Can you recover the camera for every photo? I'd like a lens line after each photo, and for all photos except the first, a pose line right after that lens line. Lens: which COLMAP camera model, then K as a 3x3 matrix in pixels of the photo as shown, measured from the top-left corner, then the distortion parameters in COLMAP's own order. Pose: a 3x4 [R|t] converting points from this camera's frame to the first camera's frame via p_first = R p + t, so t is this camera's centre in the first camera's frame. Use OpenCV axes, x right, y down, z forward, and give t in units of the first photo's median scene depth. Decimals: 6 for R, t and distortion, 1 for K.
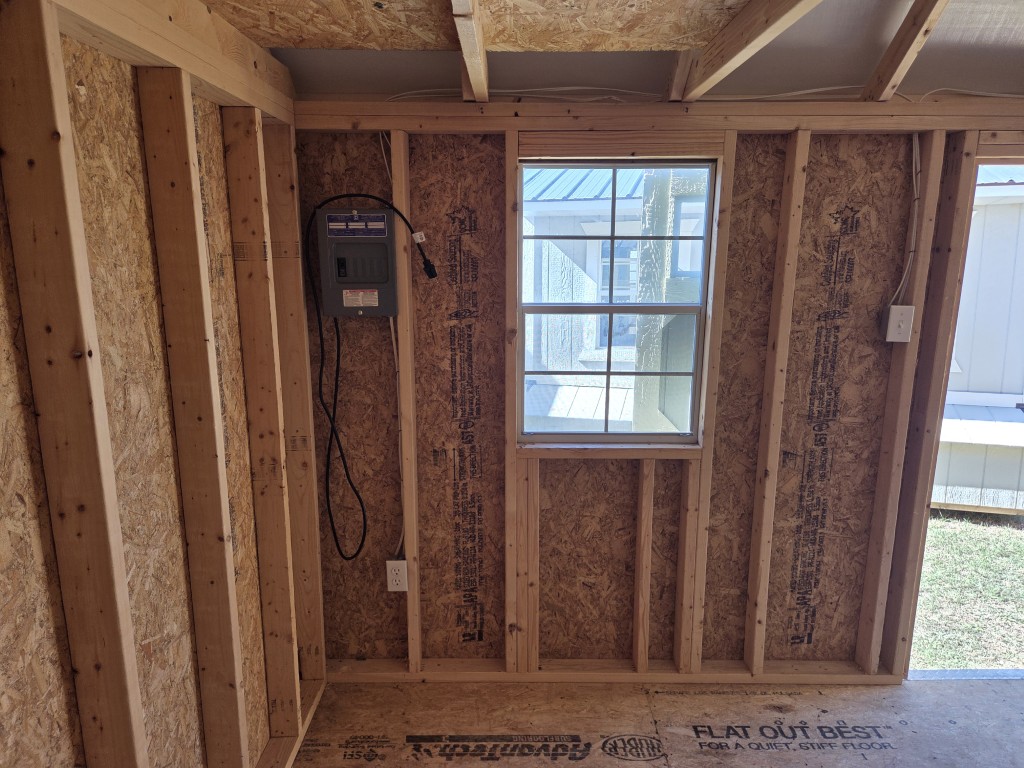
lens RADIAL K [[679.4, 0, 512.0], [0, 679.4, 384.0], [0, 0, 1]] dist [0.056970, -0.062419]
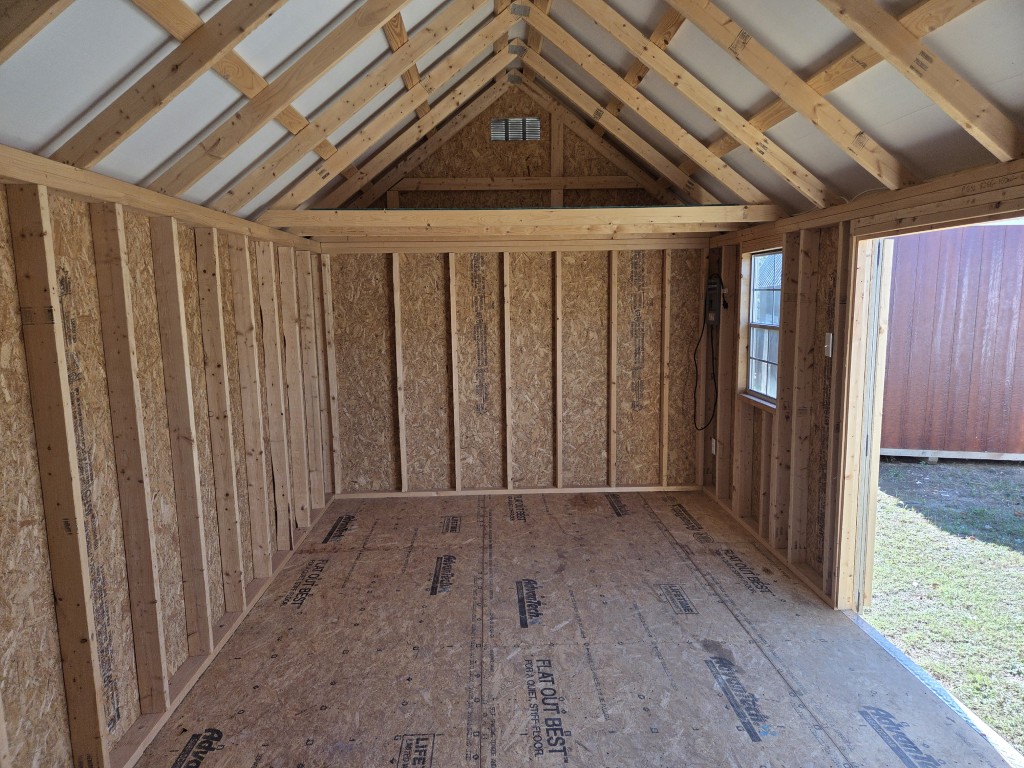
lens RADIAL K [[679.4, 0, 512.0], [0, 679.4, 384.0], [0, 0, 1]] dist [0.056970, -0.062419]
pose [[0.025301, 0.126633, -0.991627, 3.228843], [-0.192981, 0.973905, 0.119446, -0.081162], [0.980876, 0.188343, 0.049079, 0.403249]]
